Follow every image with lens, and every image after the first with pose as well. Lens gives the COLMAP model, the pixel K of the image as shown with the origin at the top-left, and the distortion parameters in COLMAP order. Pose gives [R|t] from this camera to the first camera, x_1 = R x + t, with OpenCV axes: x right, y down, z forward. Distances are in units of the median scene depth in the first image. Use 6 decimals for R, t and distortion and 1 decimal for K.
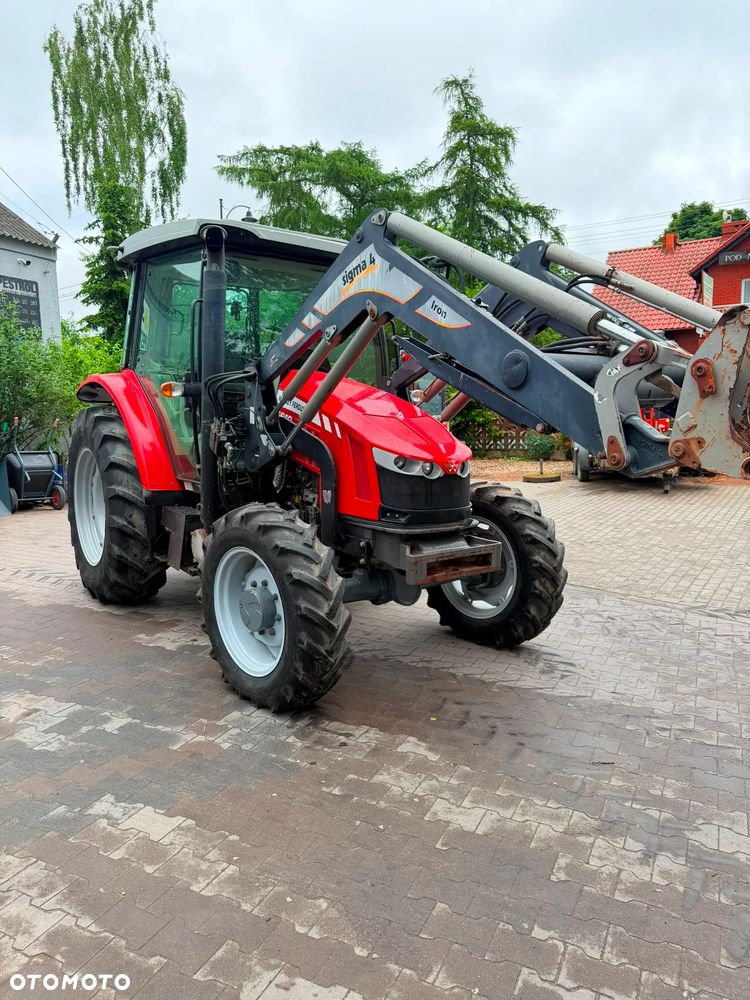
lens RADIAL K [[703.9, 0, 371.5], [0, 703.9, 506.2], [0, 0, 1]] dist [0.039253, -0.044443]
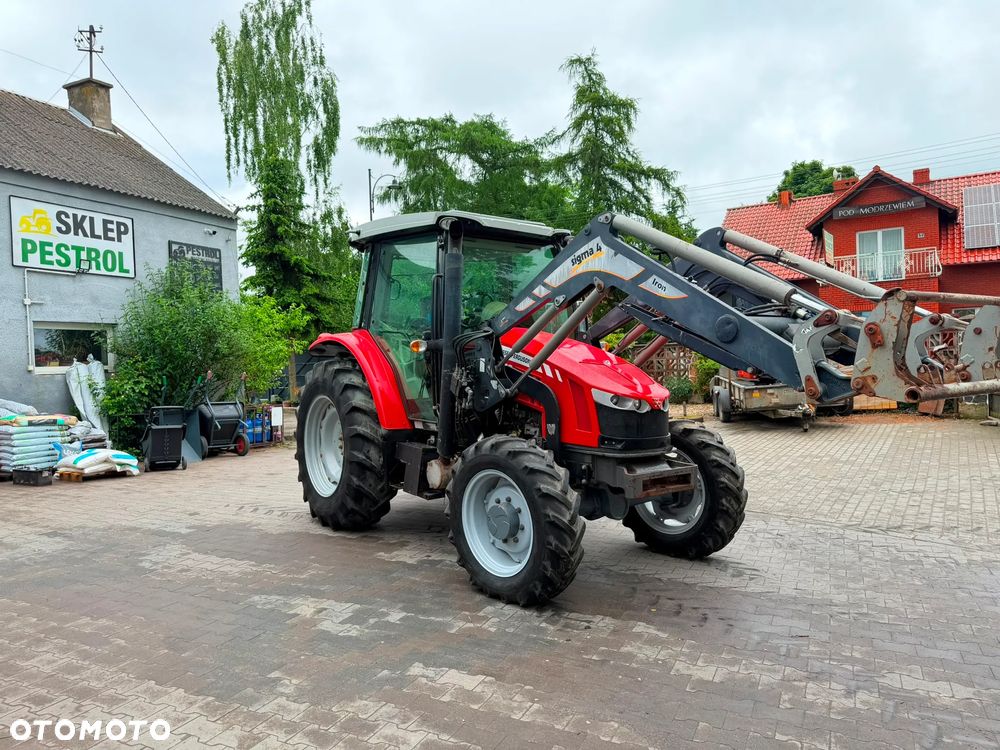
lens RADIAL K [[703.9, 0, 494.9], [0, 703.9, 378.0], [0, 0, 1]] dist [0.039253, -0.044443]
pose [[0.999875, -0.015777, 0.001305, -0.032926], [0.015826, 0.993972, -0.108490, 0.005740], [0.000414, 0.108497, 0.994097, -0.046953]]
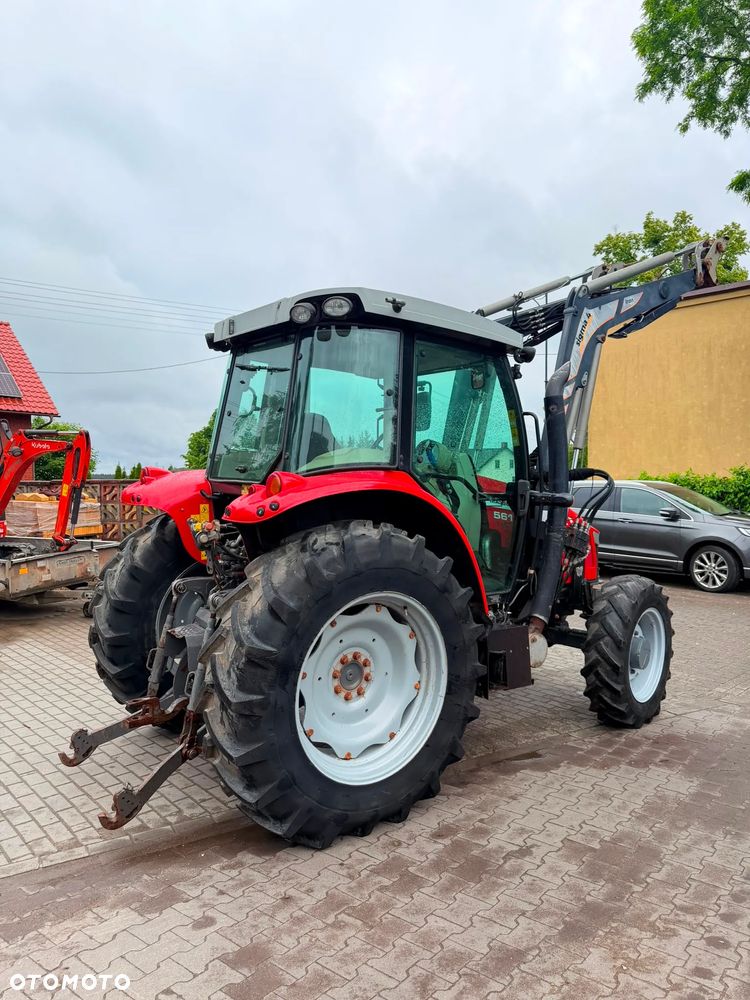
lens RADIAL K [[703.9, 0, 379.1], [0, 703.9, 501.5], [0, 0, 1]] dist [0.039253, -0.044443]
pose [[0.223309, 0.000255, 0.974748, -0.148571], [0.131579, 0.990839, -0.030404, -0.044781], [-0.965826, 0.135046, 0.221229, 0.291191]]
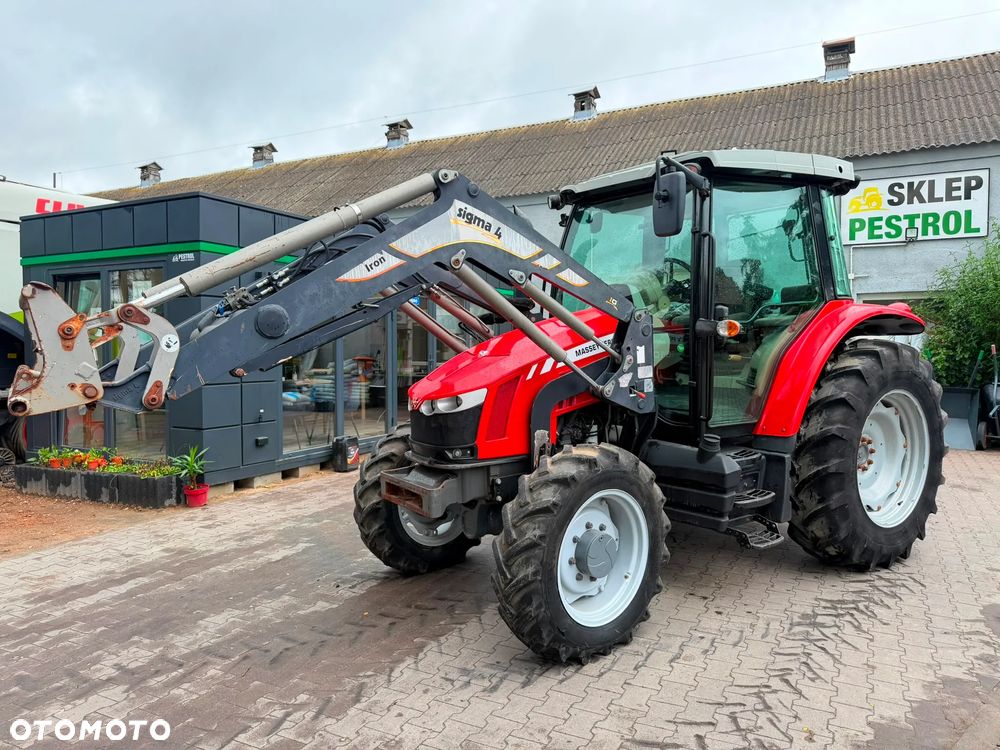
lens RADIAL K [[703.9, 0, 499.4], [0, 703.9, 378.8], [0, 0, 1]] dist [0.039253, -0.044443]
pose [[-0.016148, 0.064521, -0.997786, 0.221669], [-0.128337, 0.989528, 0.066064, -0.033821], [0.991599, 0.129120, -0.007699, 0.213312]]
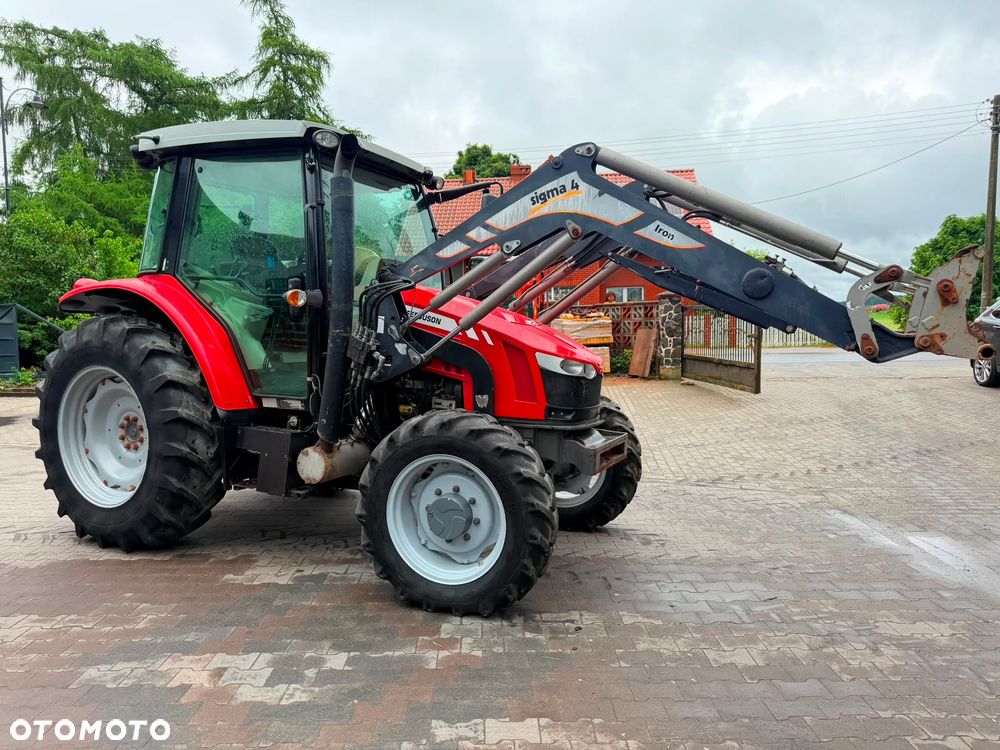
lens RADIAL K [[703.9, 0, 497.1], [0, 703.9, 377.9], [0, 0, 1]] dist [0.039253, -0.044443]
pose [[0.888874, -0.036715, 0.456679, -0.104084], [0.065326, 0.996756, -0.047014, 0.000338], [-0.453471, 0.071623, 0.888388, 0.013370]]
